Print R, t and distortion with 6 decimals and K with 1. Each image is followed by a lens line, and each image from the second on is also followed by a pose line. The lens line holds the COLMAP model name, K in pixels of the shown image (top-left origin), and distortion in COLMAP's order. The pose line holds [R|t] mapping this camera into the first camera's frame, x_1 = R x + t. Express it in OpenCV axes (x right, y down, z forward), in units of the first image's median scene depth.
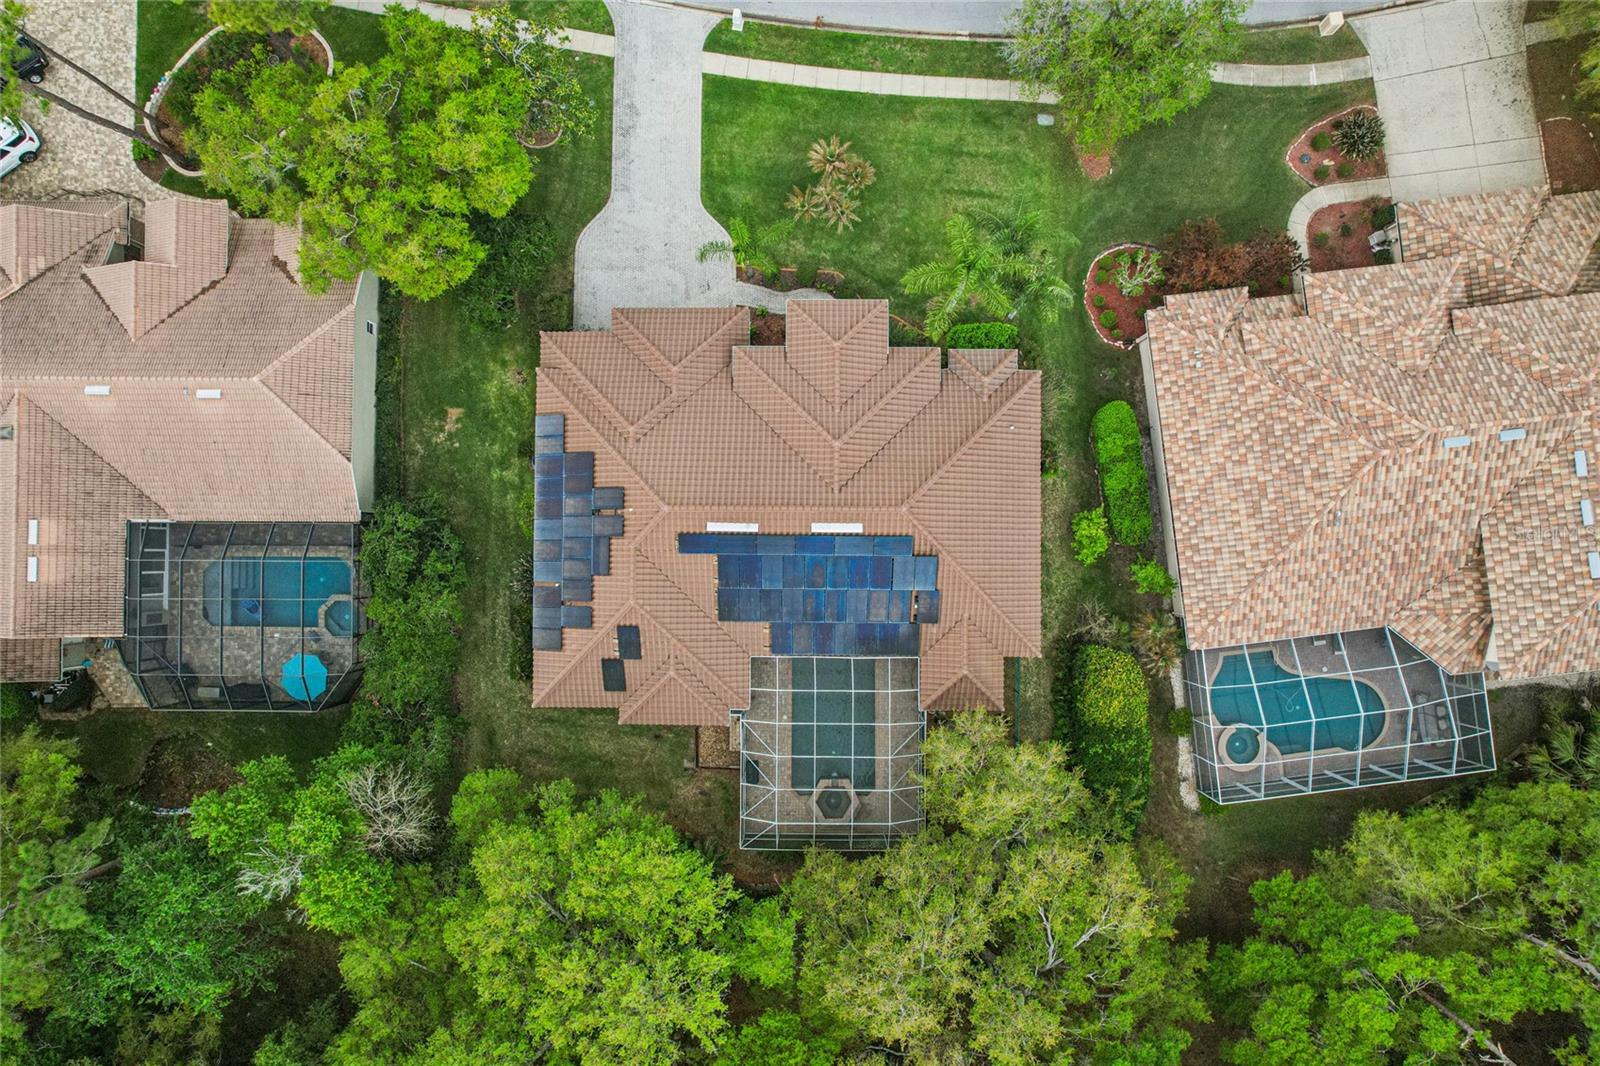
lens RADIAL K [[1032.1, 0, 800.0], [0, 1032.1, 533.0], [0, 0, 1]] dist [-0.078585, 0.077151]
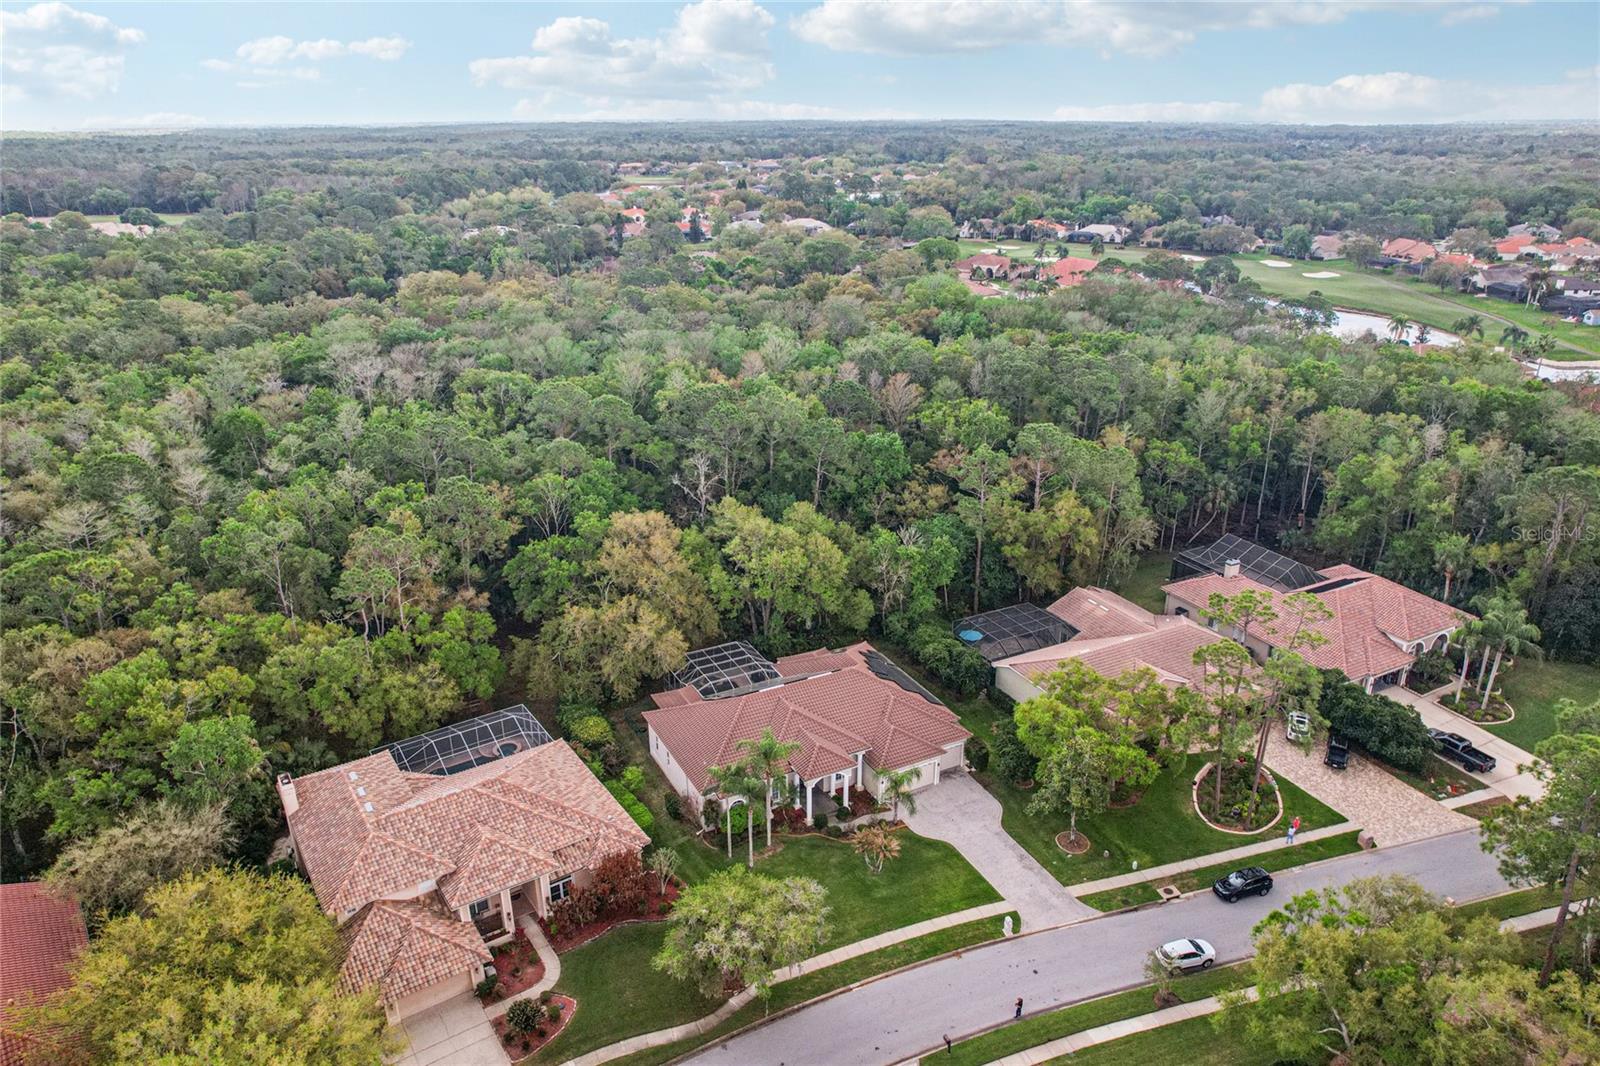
lens RADIAL K [[1093.6, 0, 802.2], [0, 1093.6, 478.7], [0, 0, 1]] dist [-0.069121, 0.071135]
pose [[-0.885332, 0.165237, -0.434607, 0.760183], [-0.464398, -0.268378, 0.843983, -1.550769], [0.022818, 0.949036, 0.314340, -0.007363]]
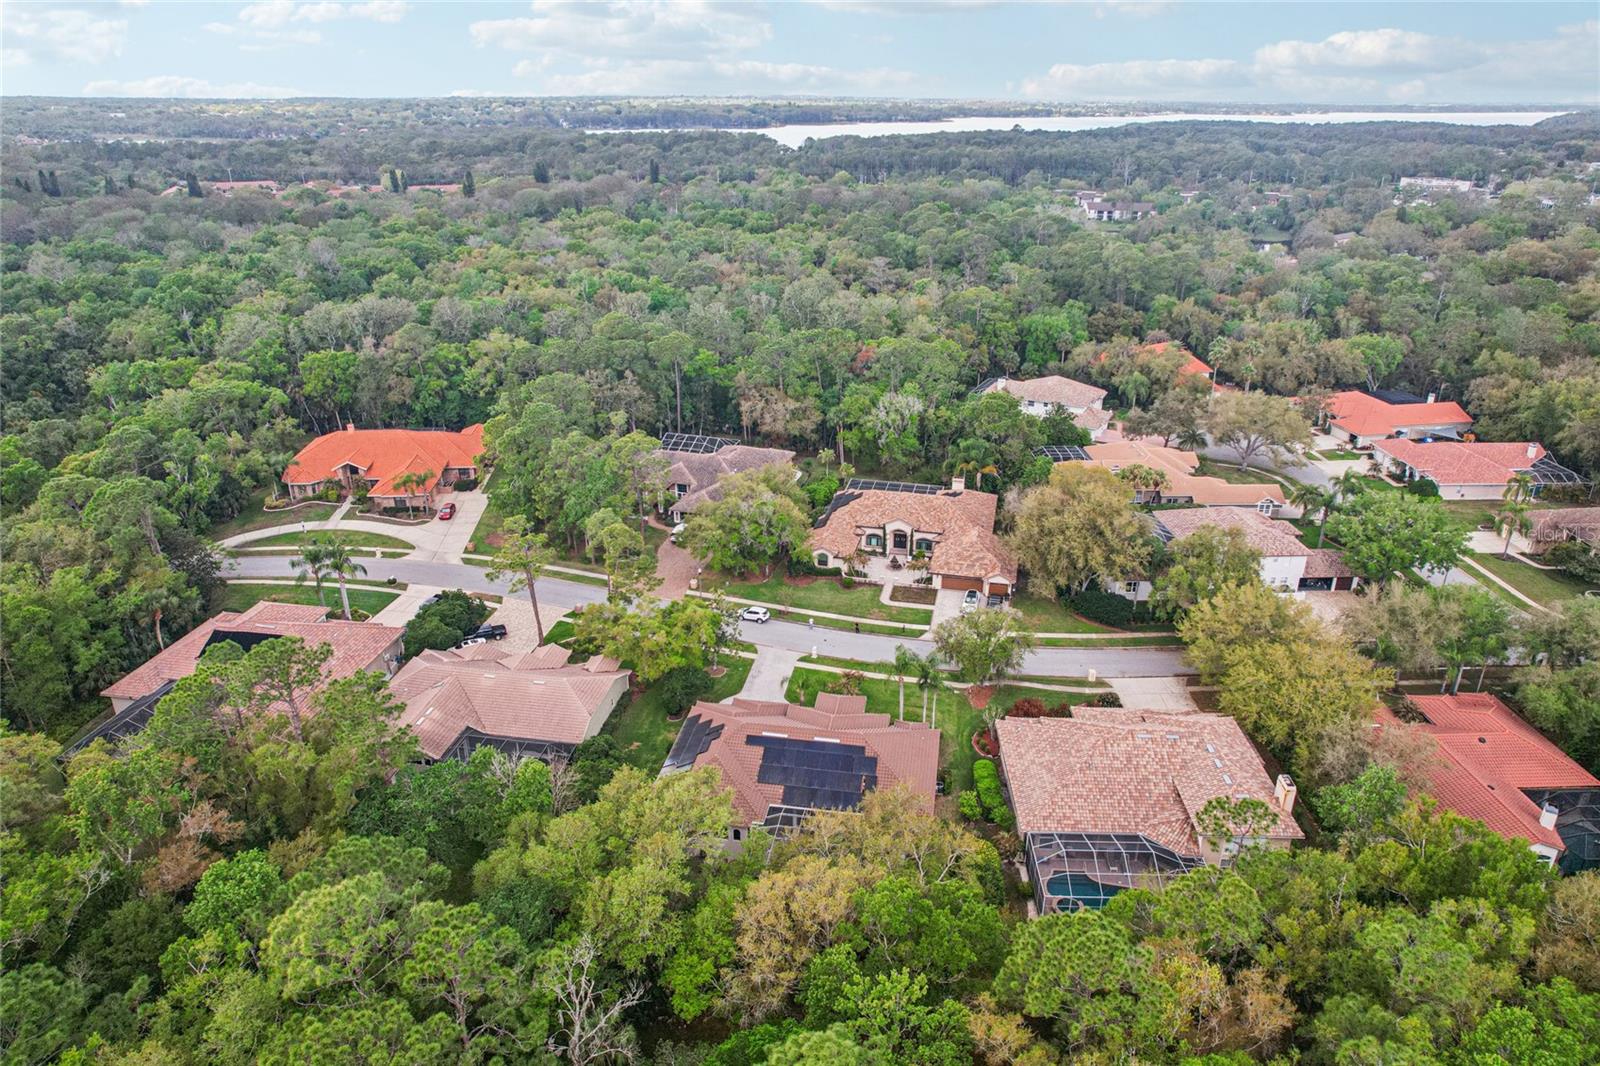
lens RADIAL K [[1054.4, 0, 800.0], [0, 1054.4, 533.0], [0, 0, 1]] dist [-0.072635, 0.063527]
pose [[0.987205, 0.076740, -0.139774, 0.223092], [-0.158927, 0.402304, -0.901606, 1.567867], [-0.012958, 0.912284, 0.409352, -0.172651]]
